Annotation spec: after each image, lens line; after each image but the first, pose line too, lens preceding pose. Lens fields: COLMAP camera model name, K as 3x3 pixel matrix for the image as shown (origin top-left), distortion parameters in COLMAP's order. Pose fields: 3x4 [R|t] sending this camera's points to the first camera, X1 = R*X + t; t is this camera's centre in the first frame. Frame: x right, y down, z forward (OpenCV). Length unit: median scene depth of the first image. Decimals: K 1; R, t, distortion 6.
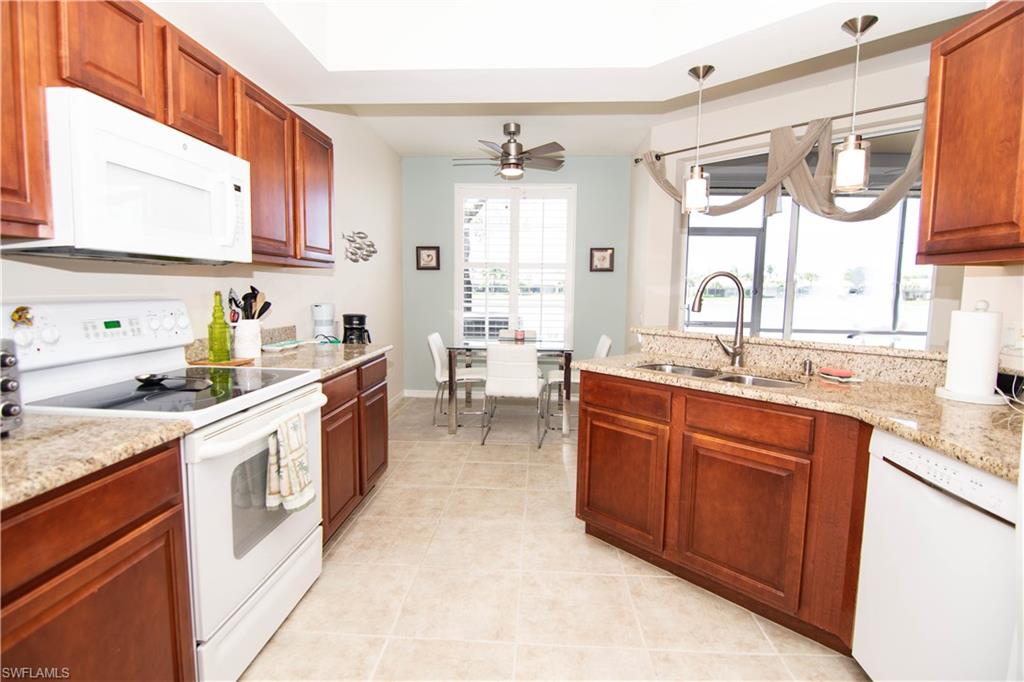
lens RADIAL K [[495.1, 0, 514.1], [0, 495.1, 333.8], [0, 0, 1]] dist [-0.001941, -0.000224]
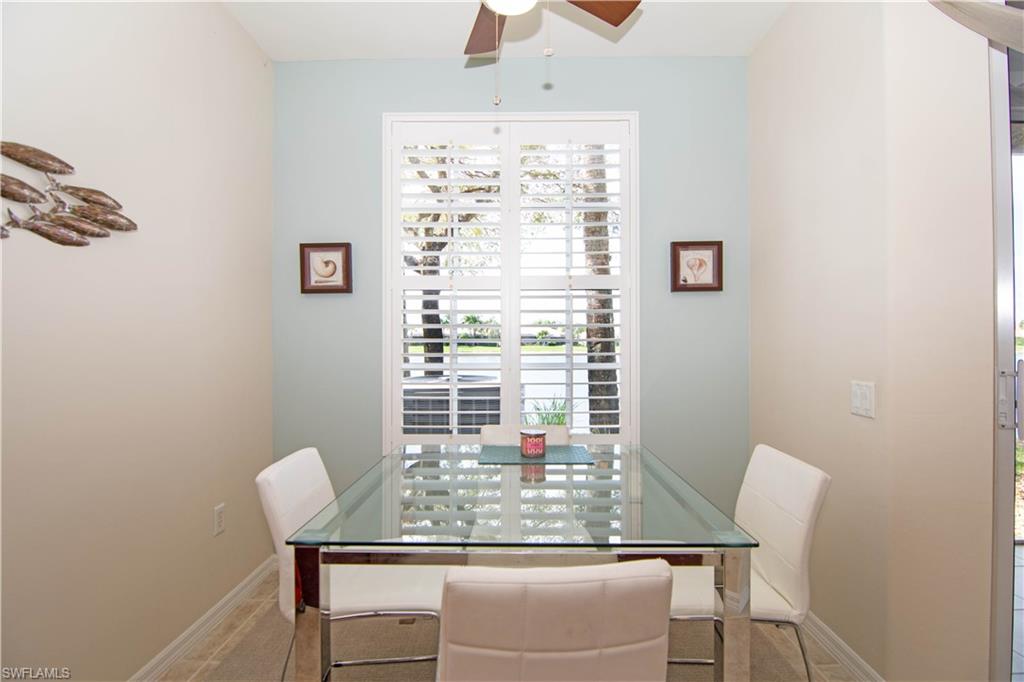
lens RADIAL K [[495.1, 0, 510.9], [0, 495.1, 340.8], [0, 0, 1]] dist [-0.001941, -0.000224]
pose [[0.999317, -0.014908, 0.033804, -0.016542], [0.017957, 0.995620, -0.091751, -0.038929], [-0.032288, 0.092296, 0.995208, 0.537496]]
